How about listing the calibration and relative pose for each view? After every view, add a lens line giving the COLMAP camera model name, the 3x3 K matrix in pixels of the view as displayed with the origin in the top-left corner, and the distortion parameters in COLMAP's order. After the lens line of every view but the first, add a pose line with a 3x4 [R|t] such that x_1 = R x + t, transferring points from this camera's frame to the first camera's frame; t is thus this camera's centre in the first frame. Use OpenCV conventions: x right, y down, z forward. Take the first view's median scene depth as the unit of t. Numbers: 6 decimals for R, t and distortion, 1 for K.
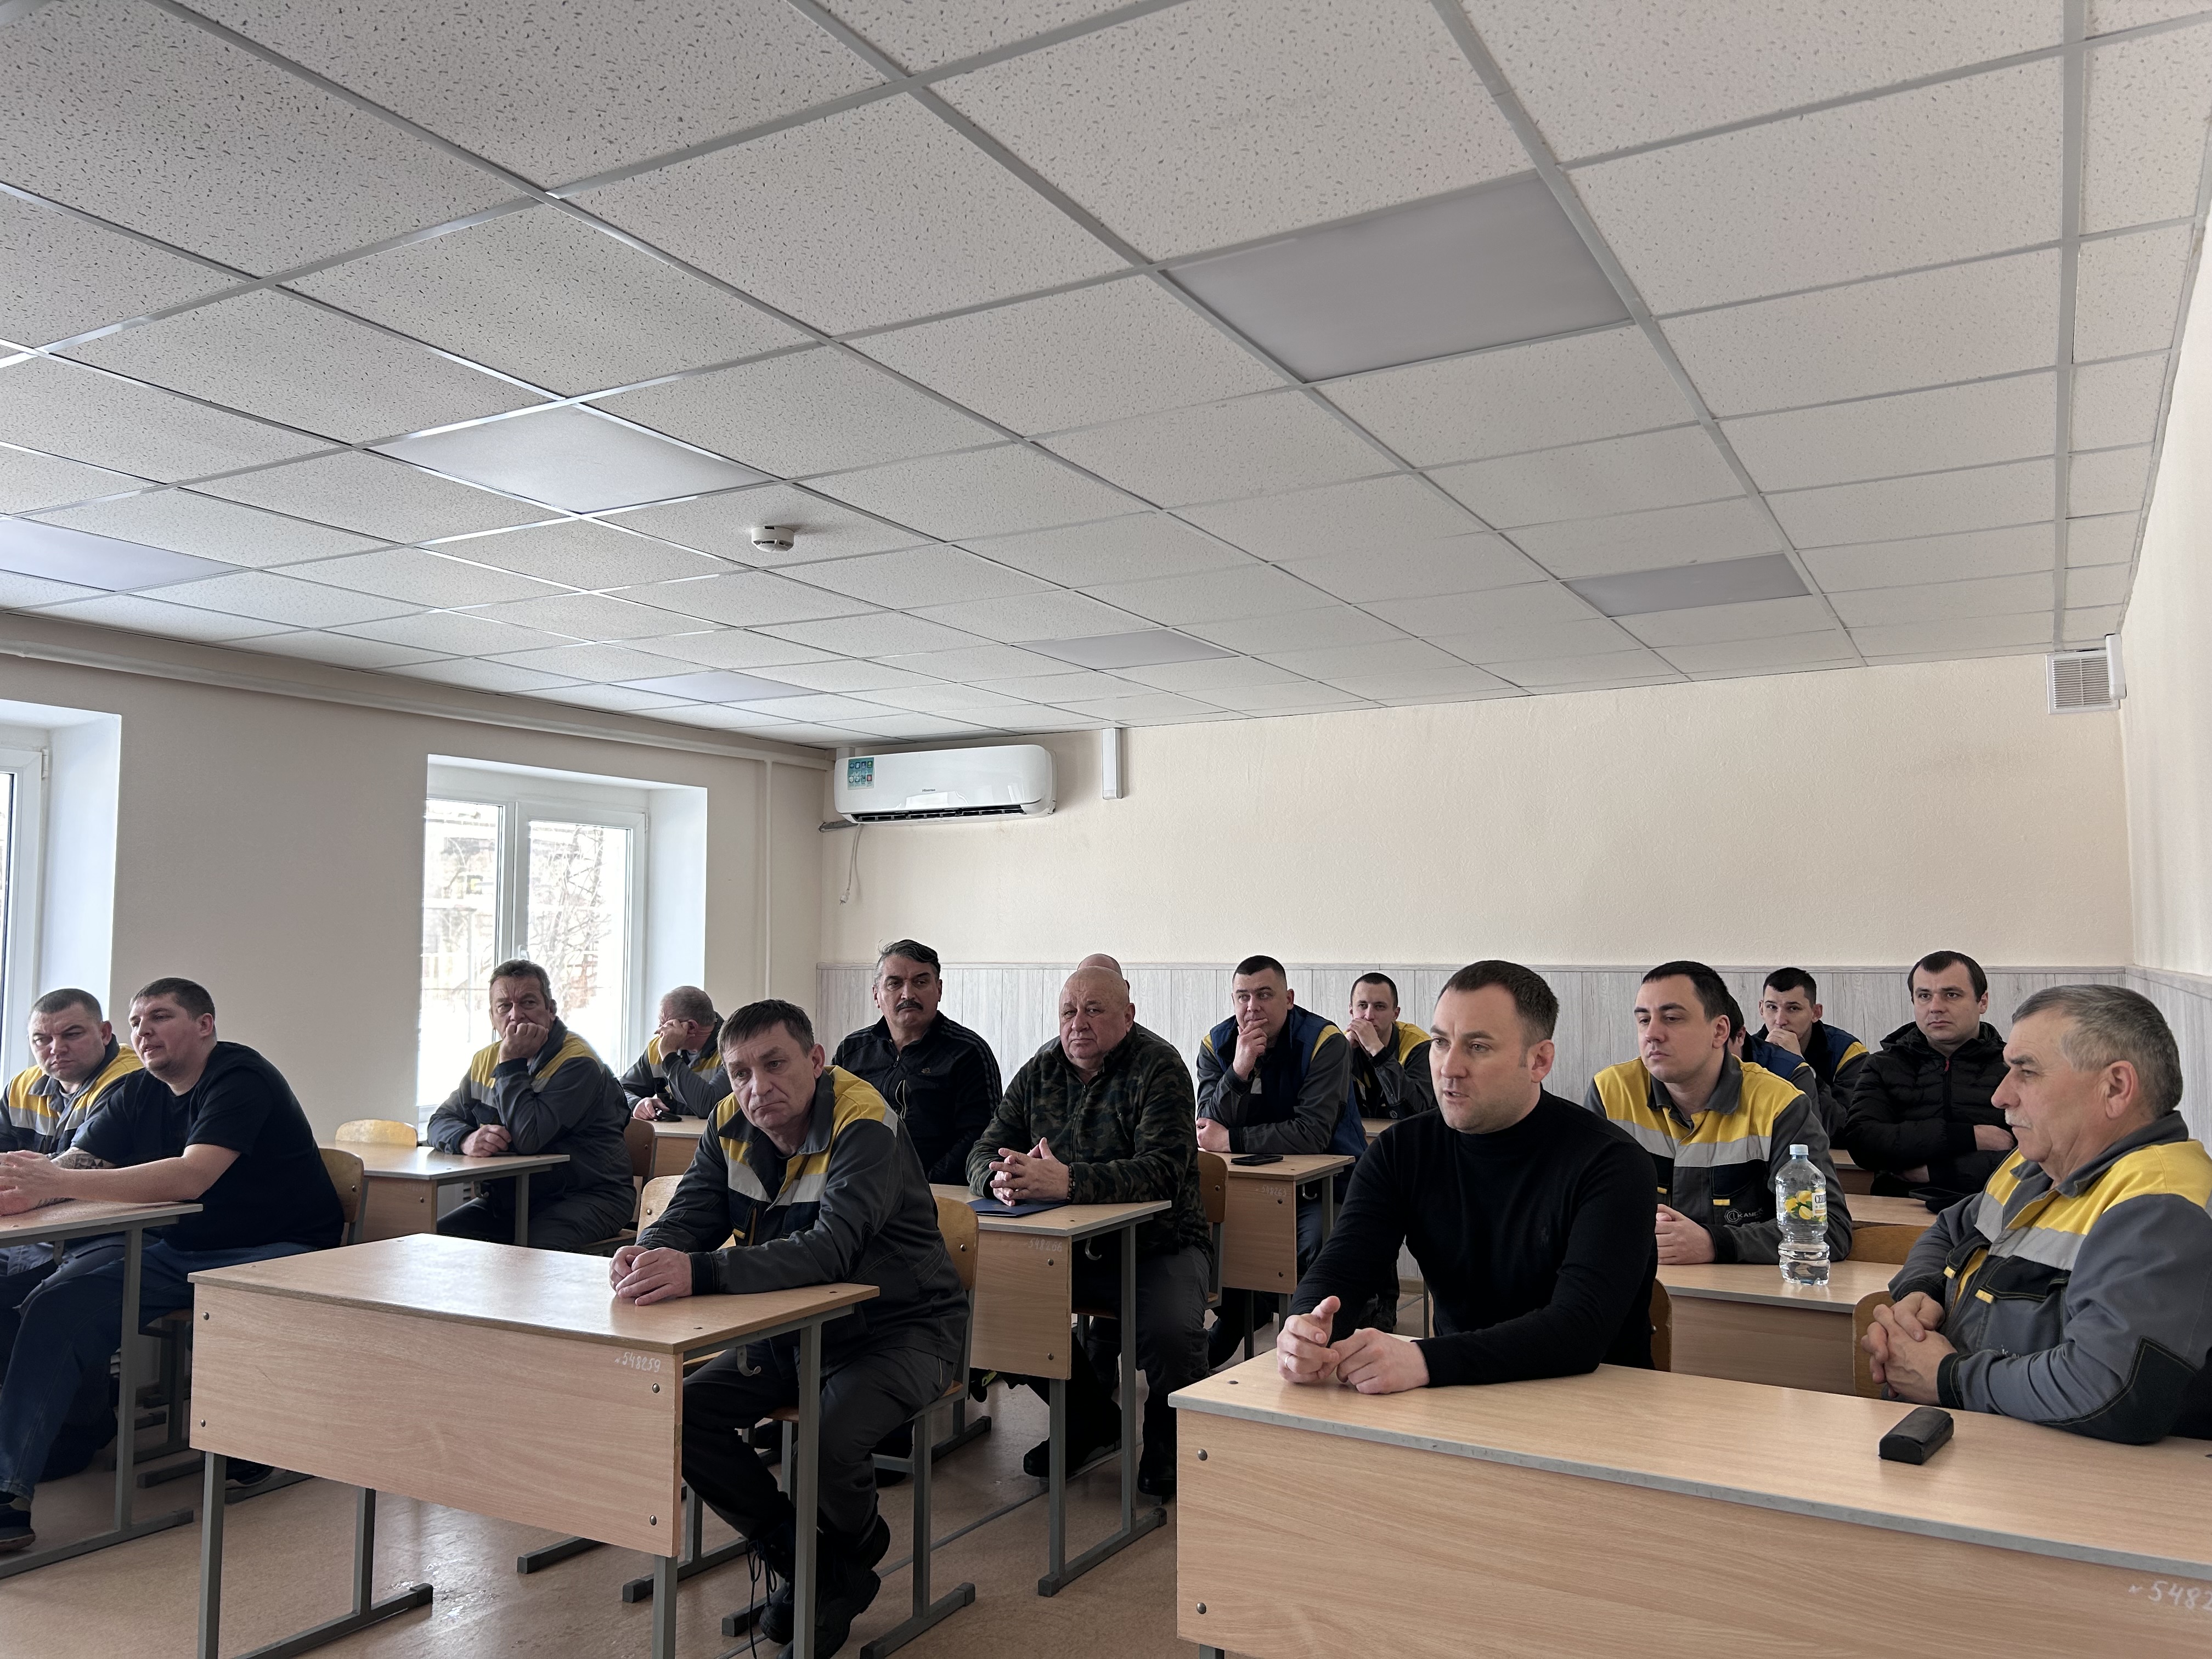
lens RADIAL K [[1717.2, 0, 1133.9], [0, 1717.2, 824.6], [0, 0, 1]] dist [0.082710, -0.002286]
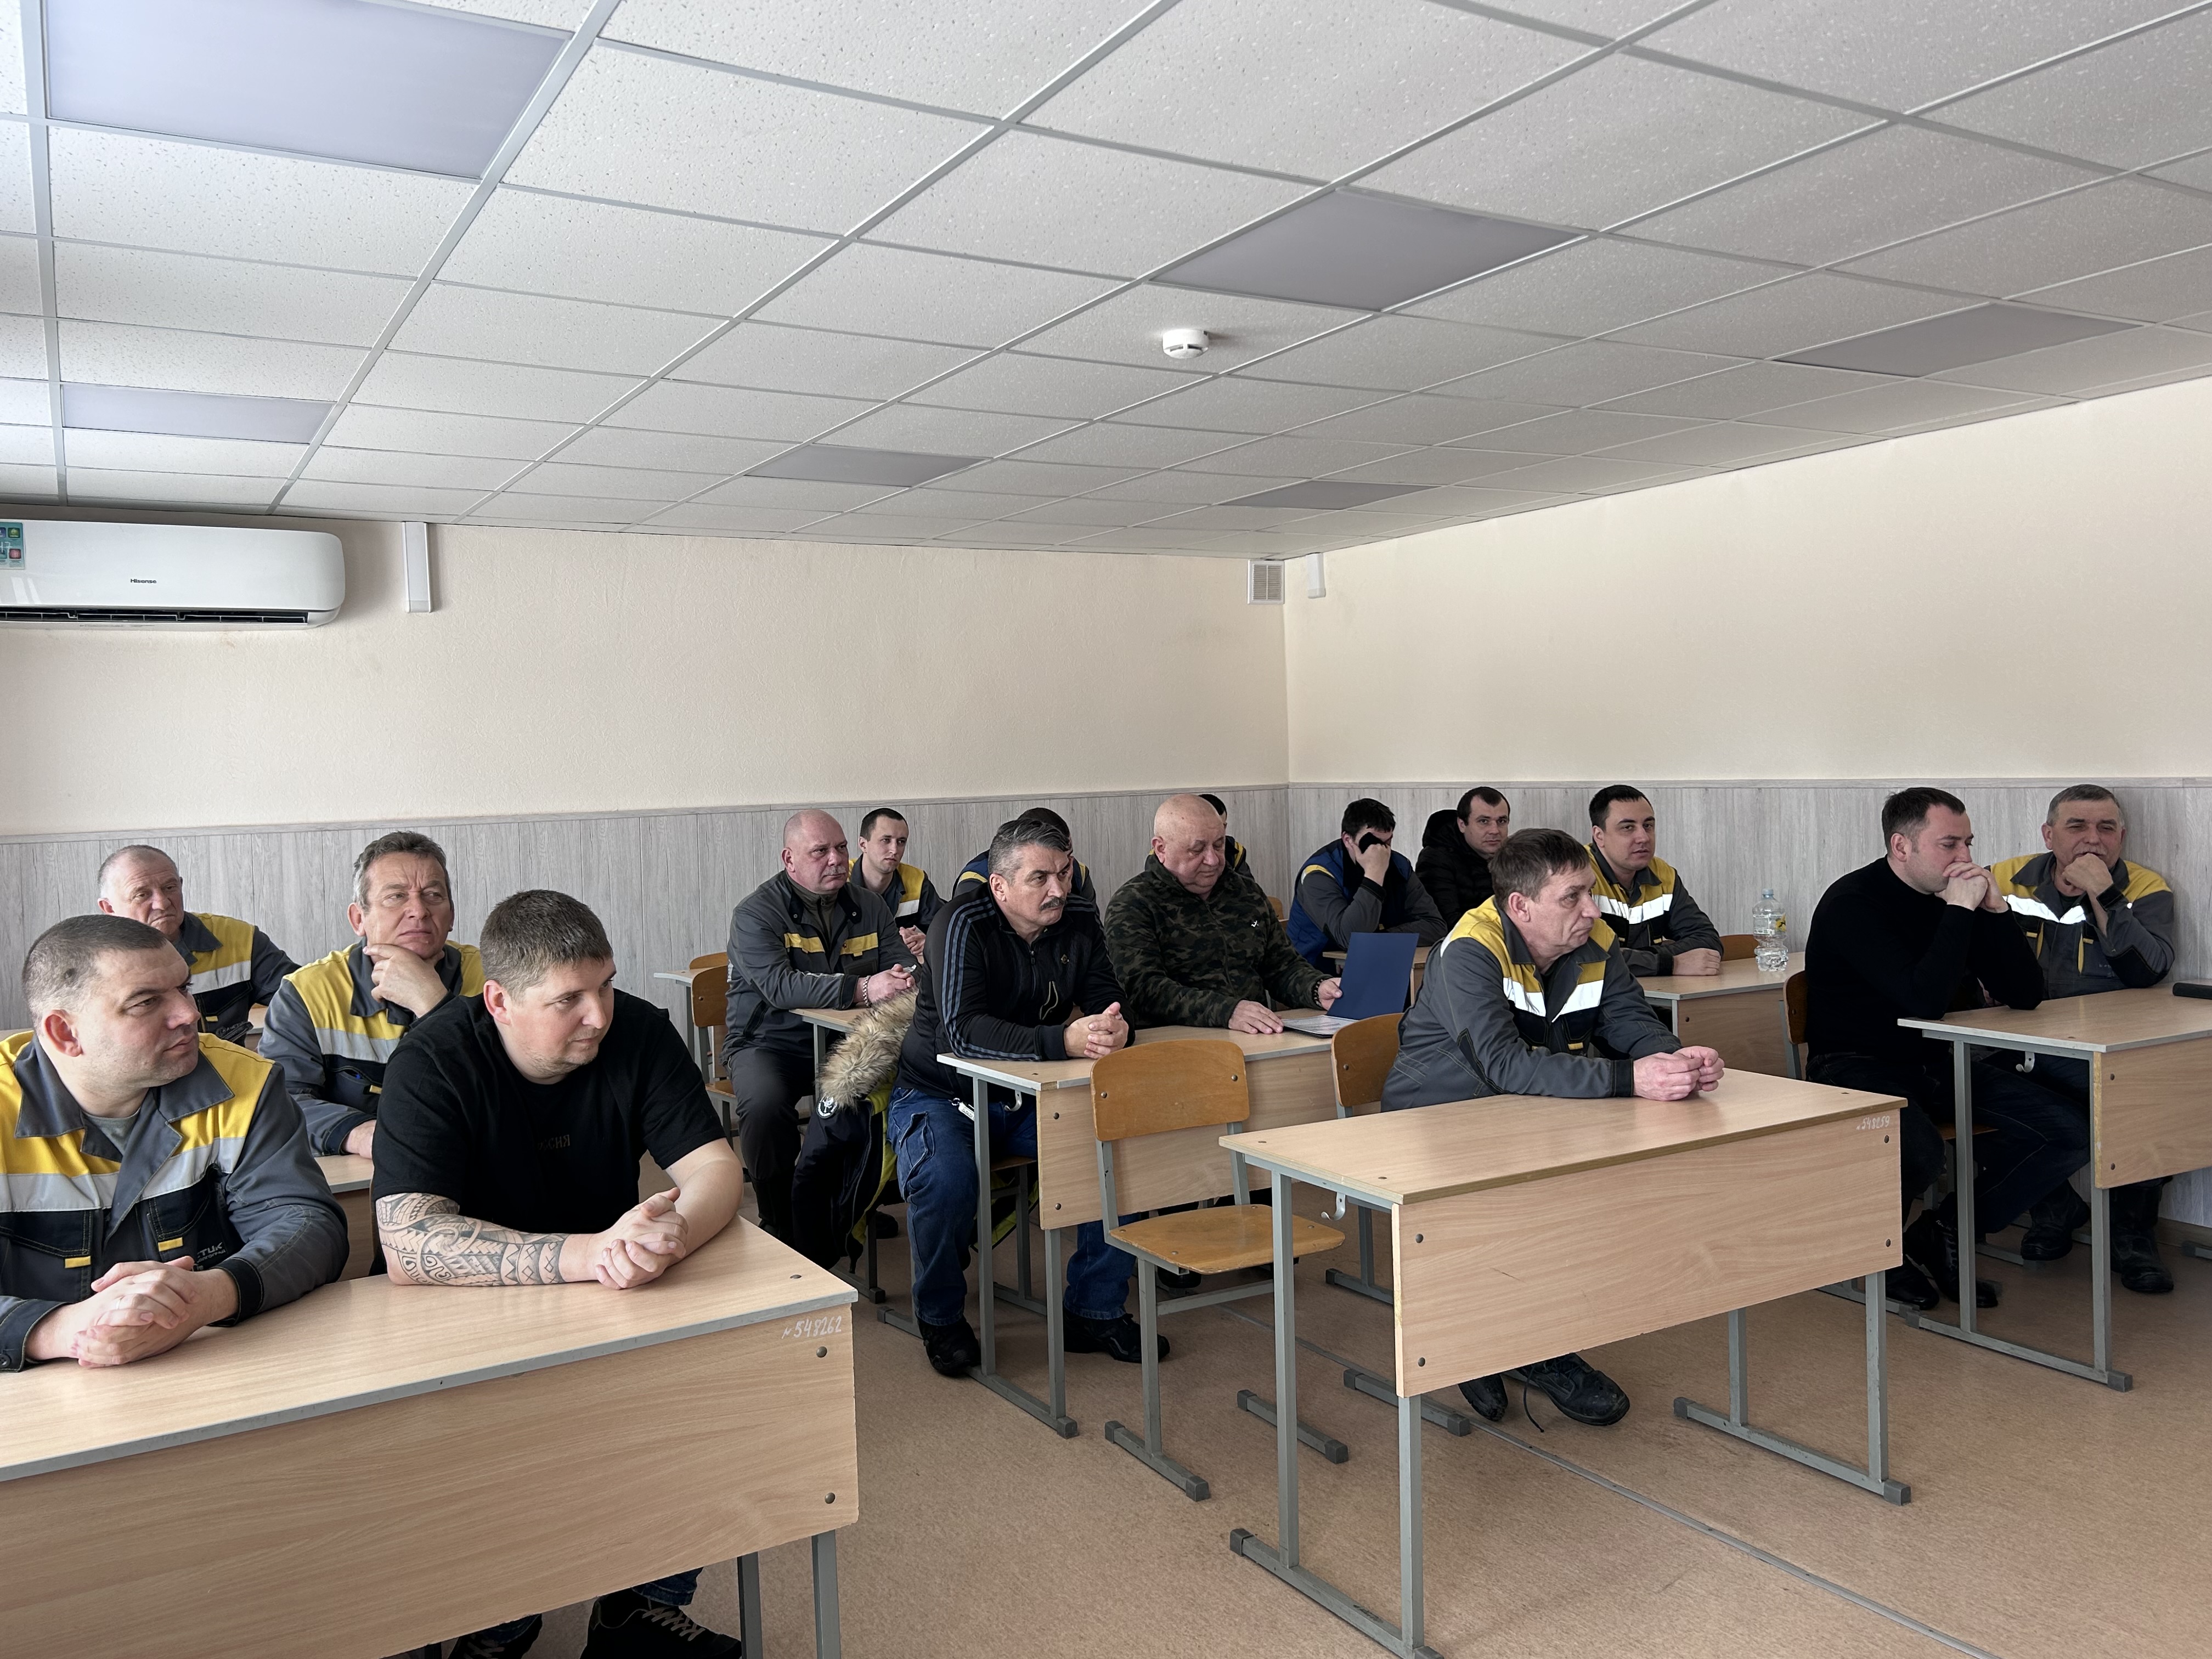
lens RADIAL K [[1745.0, 0, 1125.7], [0, 1745.0, 819.5], [0, 0, 1]] dist [0.057976, -0.063421]
pose [[0.480231, -0.039851, 0.876236, -0.670928], [-0.035748, 0.997248, 0.064947, 0.019040], [-0.876413, -0.062513, 0.477485, 0.381929]]
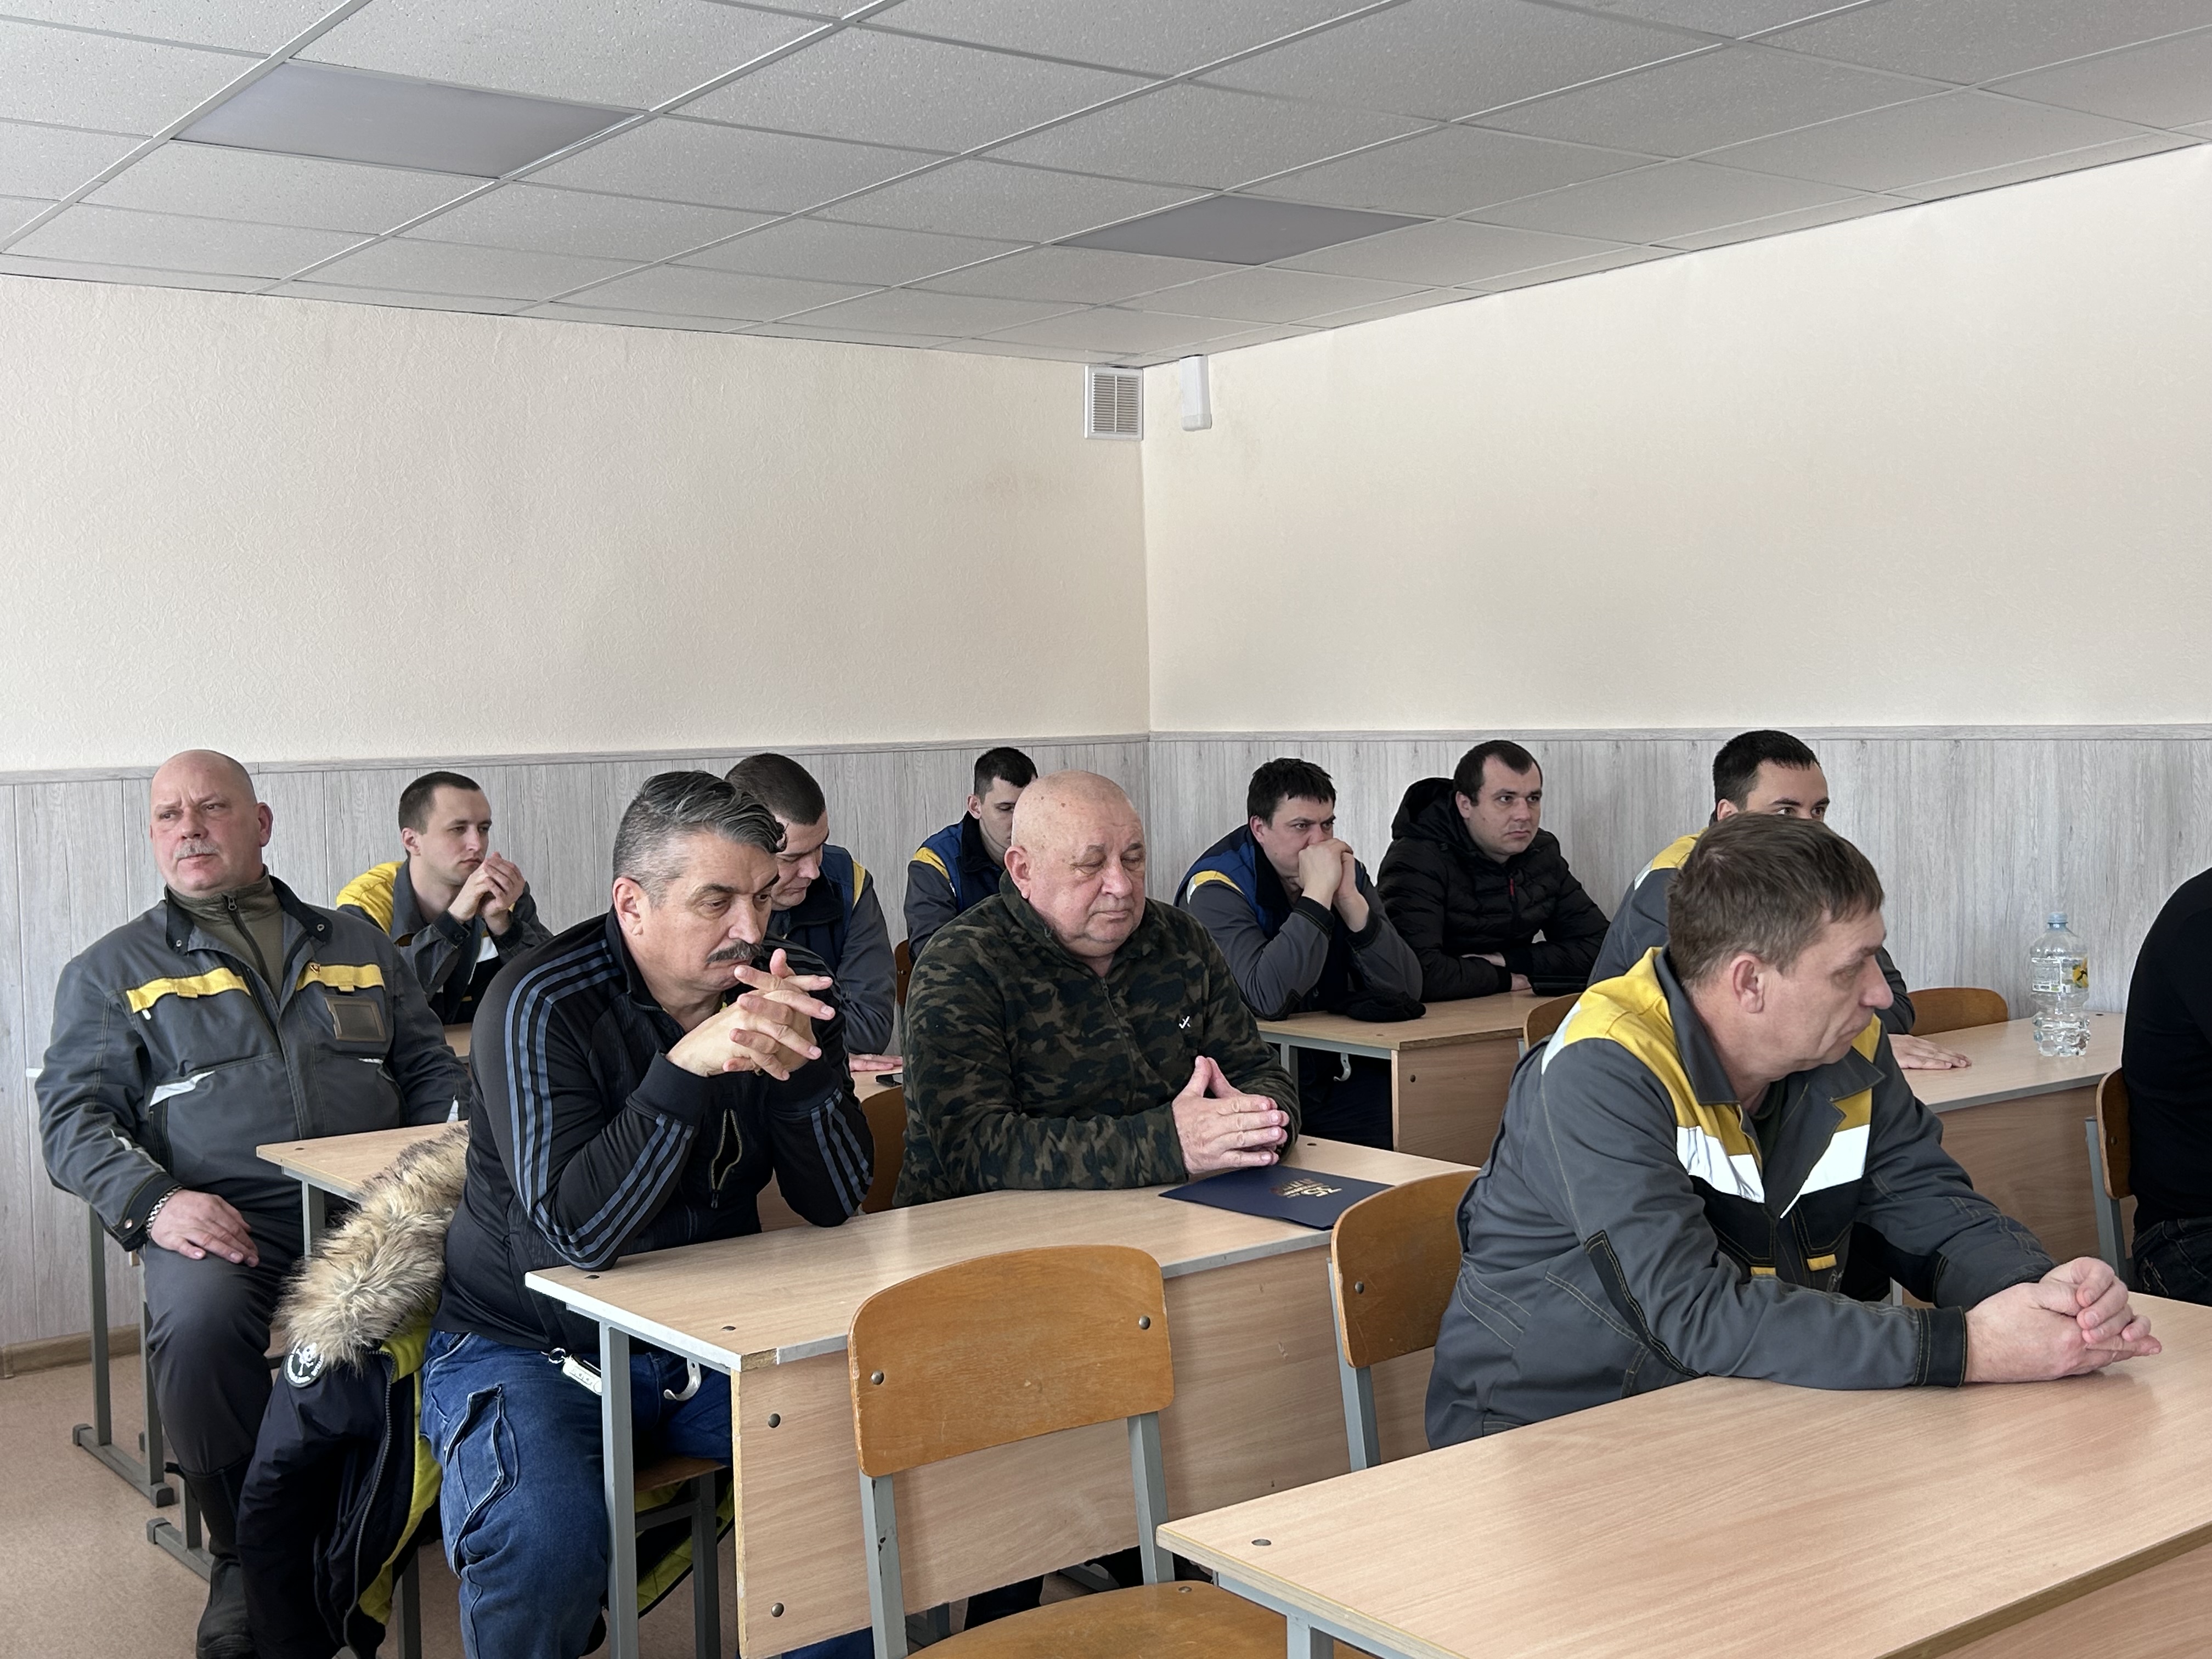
lens RADIAL K [[2389.7, 0, 1172.7], [0, 2389.7, 878.5], [0, 0, 1]] dist [0.109322, -0.197005]
pose [[0.362453, -0.072236, 0.929198, -0.502002], [-0.051896, 0.993881, 0.097508, 0.030513], [-0.930556, -0.083564, 0.356486, 0.485978]]
